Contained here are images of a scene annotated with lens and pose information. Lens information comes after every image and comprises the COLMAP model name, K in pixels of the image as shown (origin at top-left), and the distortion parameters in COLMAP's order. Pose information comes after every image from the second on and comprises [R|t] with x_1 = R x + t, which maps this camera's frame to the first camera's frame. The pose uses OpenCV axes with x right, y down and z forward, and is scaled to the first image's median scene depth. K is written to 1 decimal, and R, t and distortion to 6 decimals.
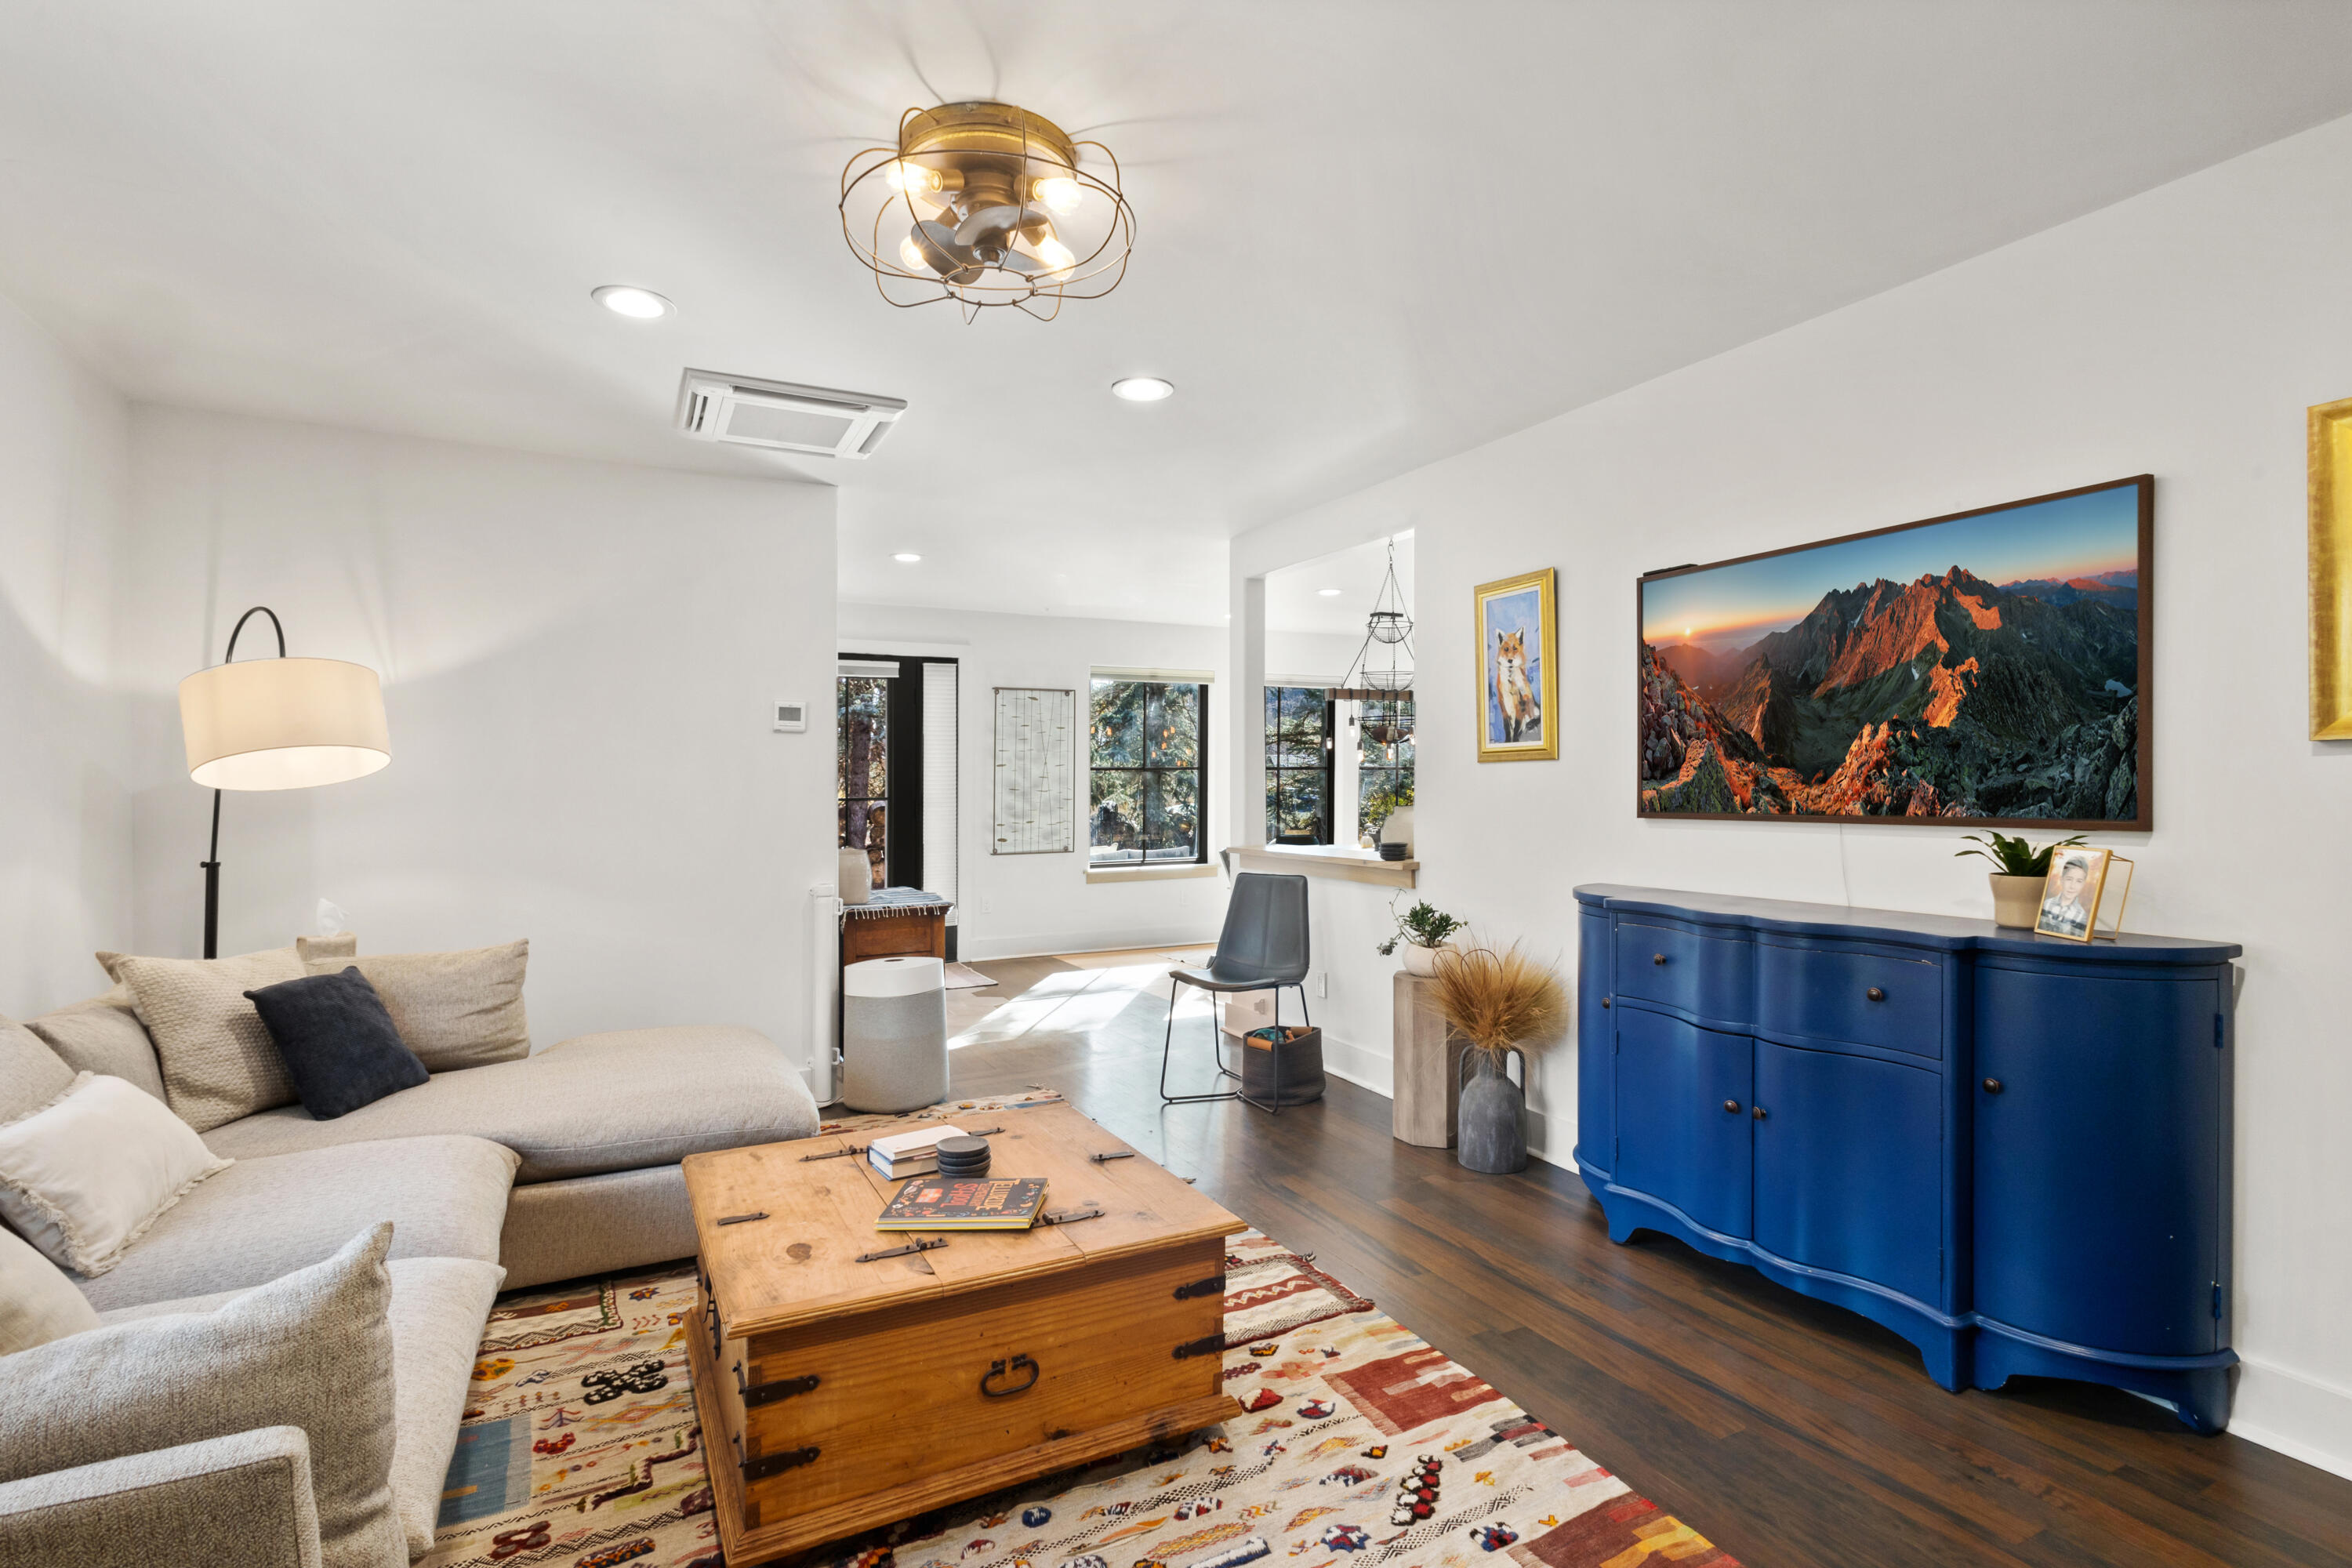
lens RADIAL K [[1129.4, 0, 1145.7], [0, 1129.4, 823.2], [0, 0, 1]] dist [0.010091, 0.000787]
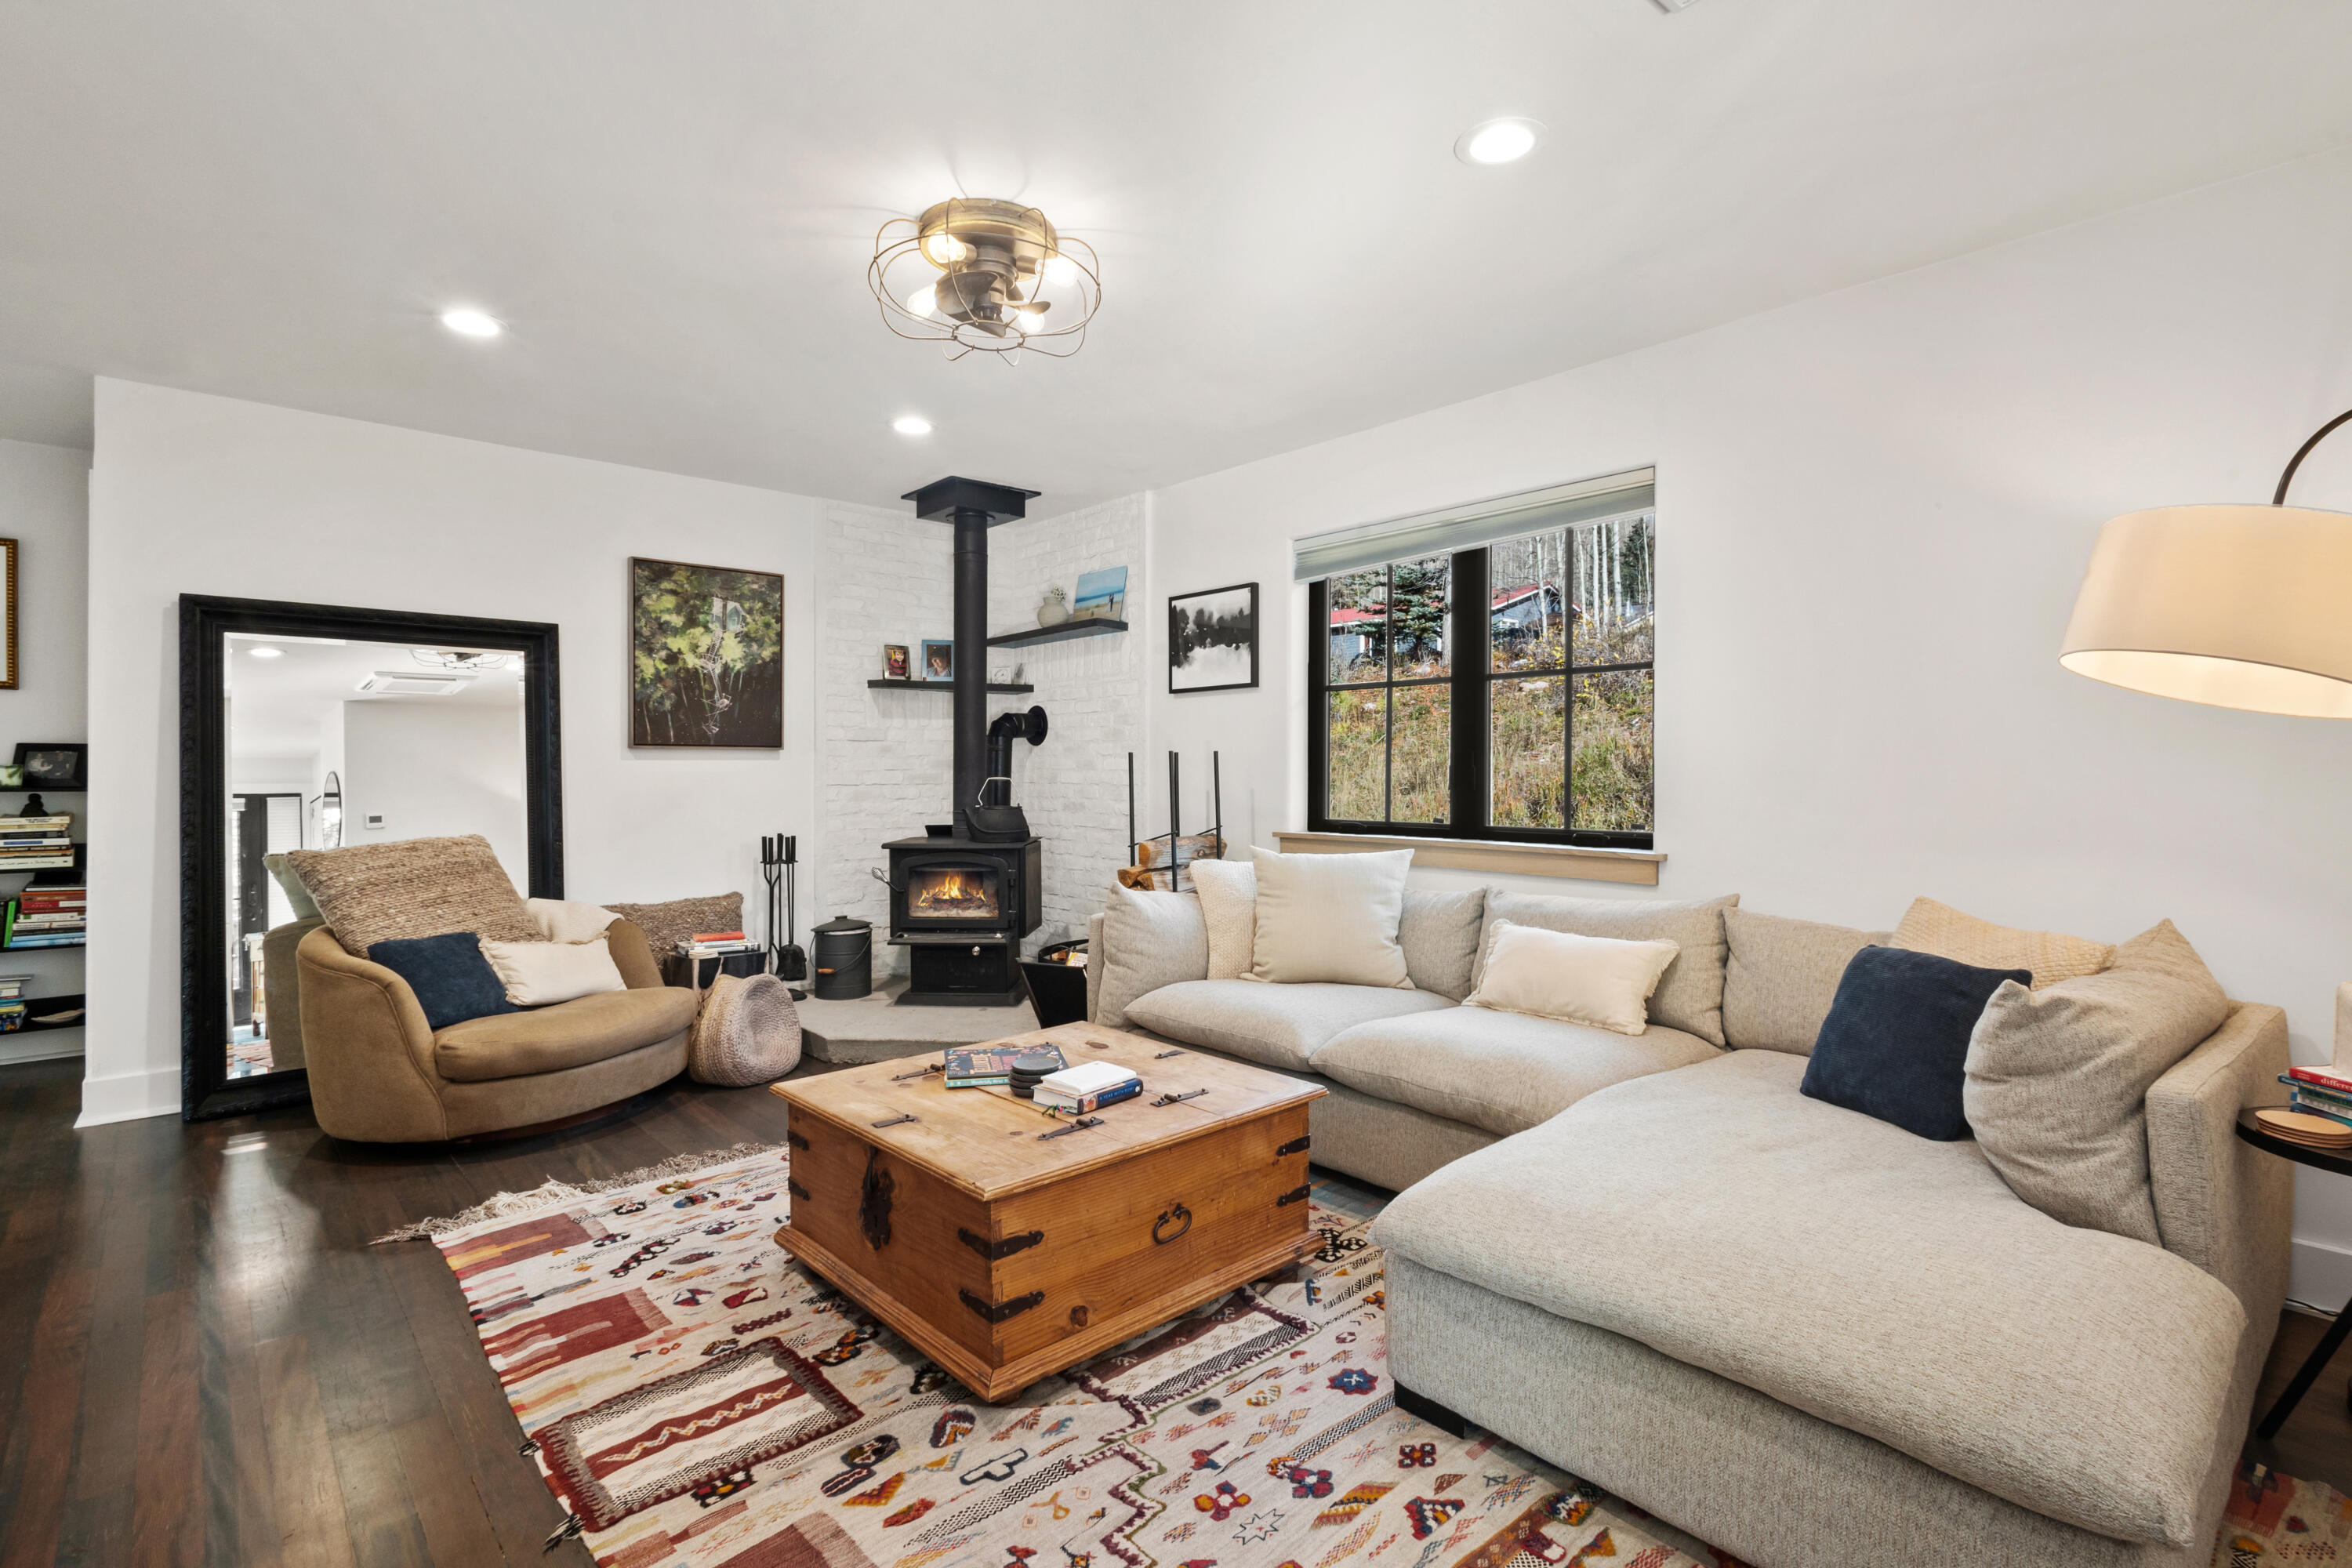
lens RADIAL K [[1129.4, 0, 1165.9], [0, 1129.4, 774.4], [0, 0, 1]] dist [0.010091, 0.000787]
pose [[-0.960262, 0.009635, -0.278933, 0.011425], [0.000022, 0.999407, 0.034446, -0.023289], [0.279099, 0.033071, -0.959693, 1.779205]]
